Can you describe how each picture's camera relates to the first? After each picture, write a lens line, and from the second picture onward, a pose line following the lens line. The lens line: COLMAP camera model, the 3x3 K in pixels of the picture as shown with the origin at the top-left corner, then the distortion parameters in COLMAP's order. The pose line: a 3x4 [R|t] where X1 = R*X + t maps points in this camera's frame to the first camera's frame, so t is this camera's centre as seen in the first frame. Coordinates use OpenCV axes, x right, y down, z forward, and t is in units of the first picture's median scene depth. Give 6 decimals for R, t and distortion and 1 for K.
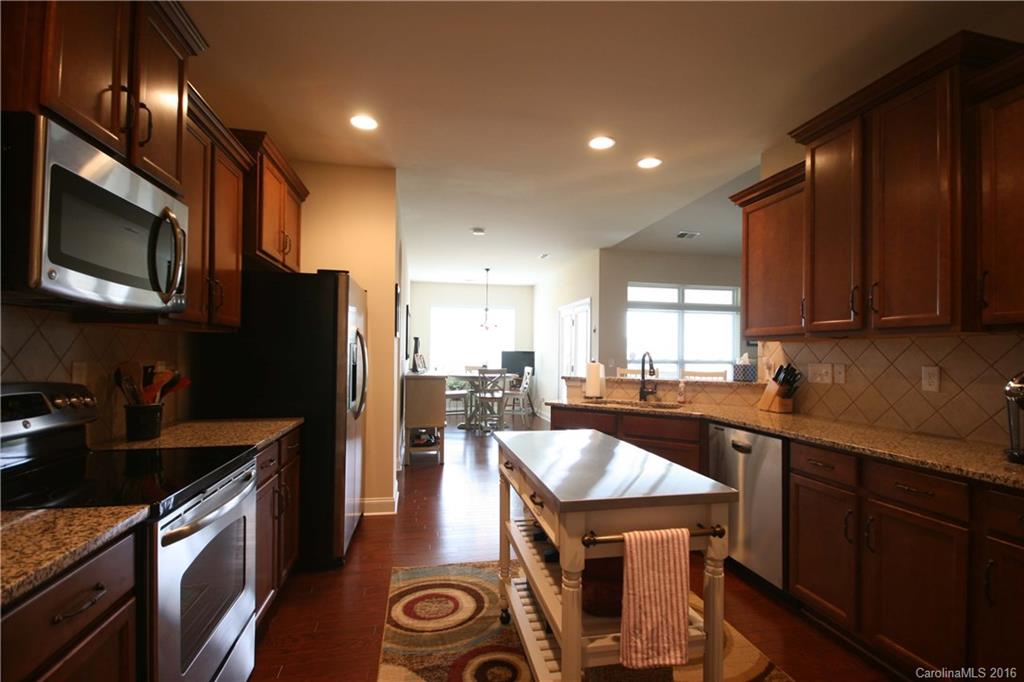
lens RADIAL K [[450.4, 0, 512.8], [0, 450.4, 341.8], [0, 0, 1]] dist [-0.001237, -0.000026]
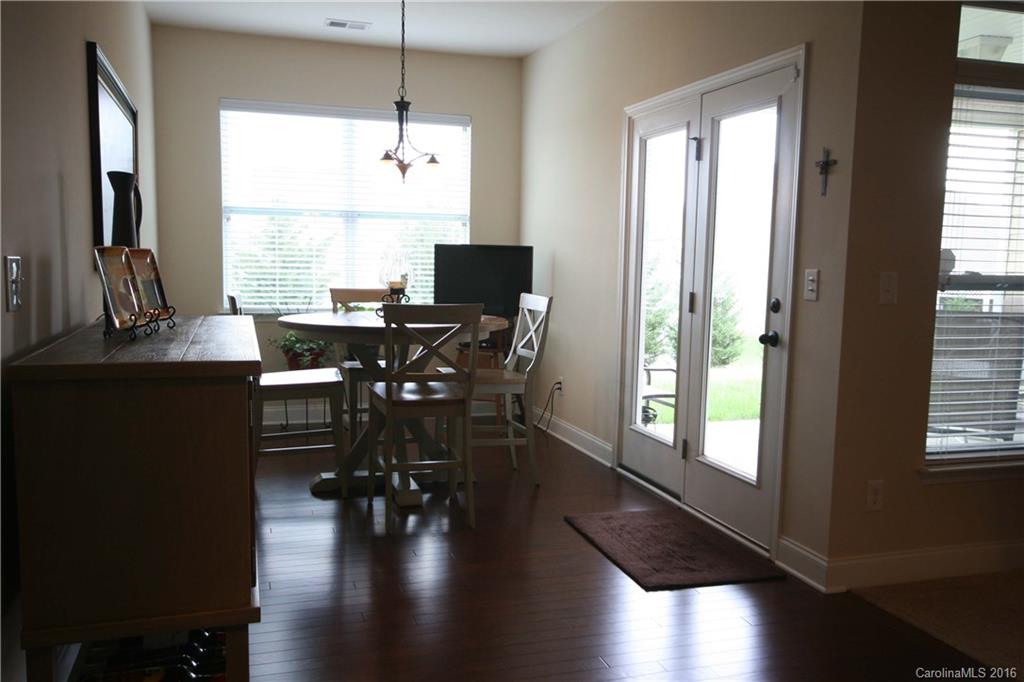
lens RADIAL K [[910.4, 0, 512.5], [0, 910.4, 342.8], [0, 0, 1]] dist [0.002722, 0.000431]
pose [[0.994587, -0.002097, 0.103889, -0.047857], [-0.010811, 0.992283, 0.123525, 0.011116], [-0.103347, -0.123979, 0.986888, 0.368059]]
